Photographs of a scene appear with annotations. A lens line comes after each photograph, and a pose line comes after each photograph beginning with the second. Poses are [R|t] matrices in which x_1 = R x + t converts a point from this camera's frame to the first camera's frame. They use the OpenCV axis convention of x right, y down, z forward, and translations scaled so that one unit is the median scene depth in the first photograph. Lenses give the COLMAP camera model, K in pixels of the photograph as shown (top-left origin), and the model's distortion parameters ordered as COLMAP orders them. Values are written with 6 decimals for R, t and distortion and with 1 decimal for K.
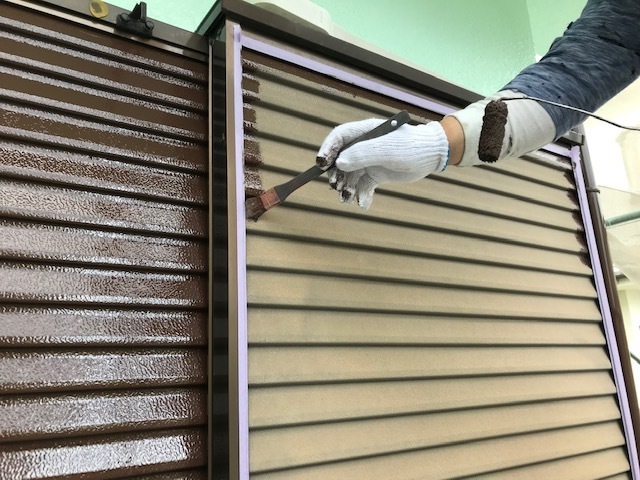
lens RADIAL K [[582.9, 0, 320.0], [0, 582.9, 240.0], [0, 0, 1]] dist [-0.013822, -0.005225]
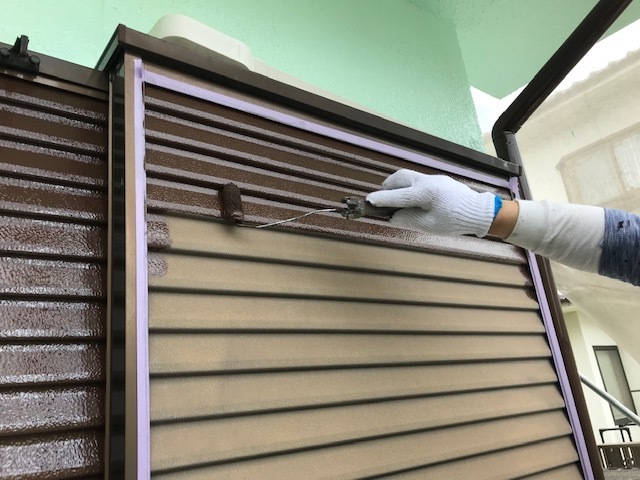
lens RADIAL K [[535.6, 0, 320.0], [0, 535.6, 240.0], [0, 0, 1]] dist [-0.007369, -0.008235]
pose [[0.997385, -0.043121, 0.057993, 0.077557], [0.046343, 0.997388, -0.055405, -0.028340], [-0.055452, 0.057947, 0.996778, 0.166712]]
